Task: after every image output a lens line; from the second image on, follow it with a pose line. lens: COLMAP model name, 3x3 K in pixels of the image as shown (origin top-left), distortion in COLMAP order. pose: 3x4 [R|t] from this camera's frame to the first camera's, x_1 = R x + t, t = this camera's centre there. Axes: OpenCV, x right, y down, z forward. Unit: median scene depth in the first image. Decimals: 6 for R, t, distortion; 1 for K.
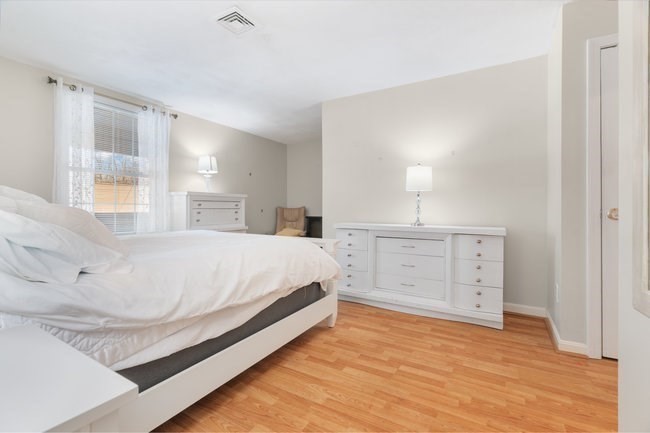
lens RADIAL K [[282.6, 0, 335.4], [0, 282.6, 211.2], [0, 0, 1]] dist [-0.000683, 0.000095]
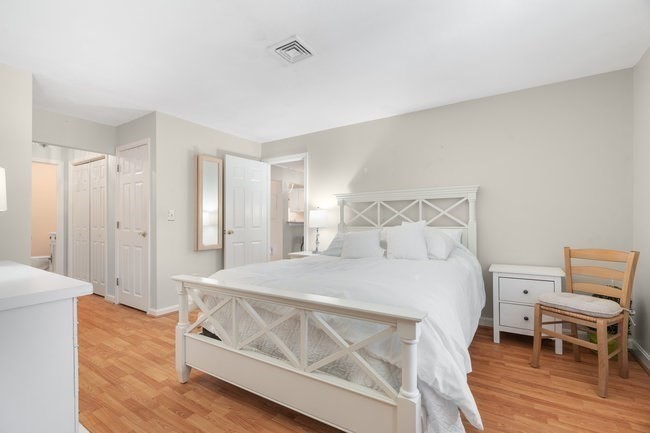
lens RADIAL K [[308.7, 0, 334.1], [0, 308.7, 217.5], [0, 0, 1]] dist [-0.001620, 0.000198]
pose [[-0.998380, 0.005479, 0.056631, -0.549850], [0.005033, 0.999955, -0.008019, -0.065956], [-0.056672, -0.007721, -0.998363, 2.043339]]
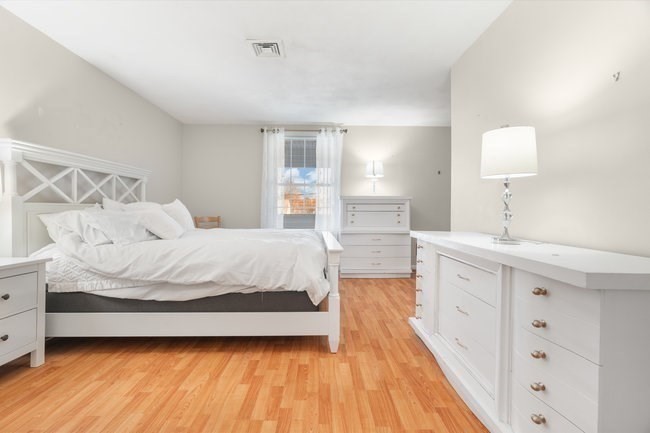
lens RADIAL K [[294.3, 0, 326.6], [0, 294.3, 214.0], [0, 0, 1]] dist [-0.001981, 0.000335]
pose [[0.527454, 0.009197, -0.849534, 0.771270], [-0.011154, 0.999930, 0.003901, -0.001703], [0.849510, 0.007418, 0.527520, 0.567919]]
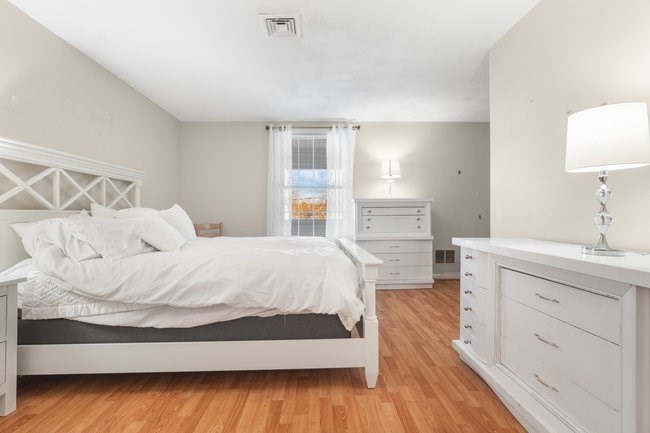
lens RADIAL K [[302.4, 0, 325.0], [0, 302.4, 216.5], [0, 0, 1]] dist [-0.000665, 0.000239]
pose [[0.527385, -0.003293, -0.849620, 0.601045], [0.000207, 0.999993, -0.003748, -0.002447], [0.849627, 0.001801, 0.527382, 0.563923]]
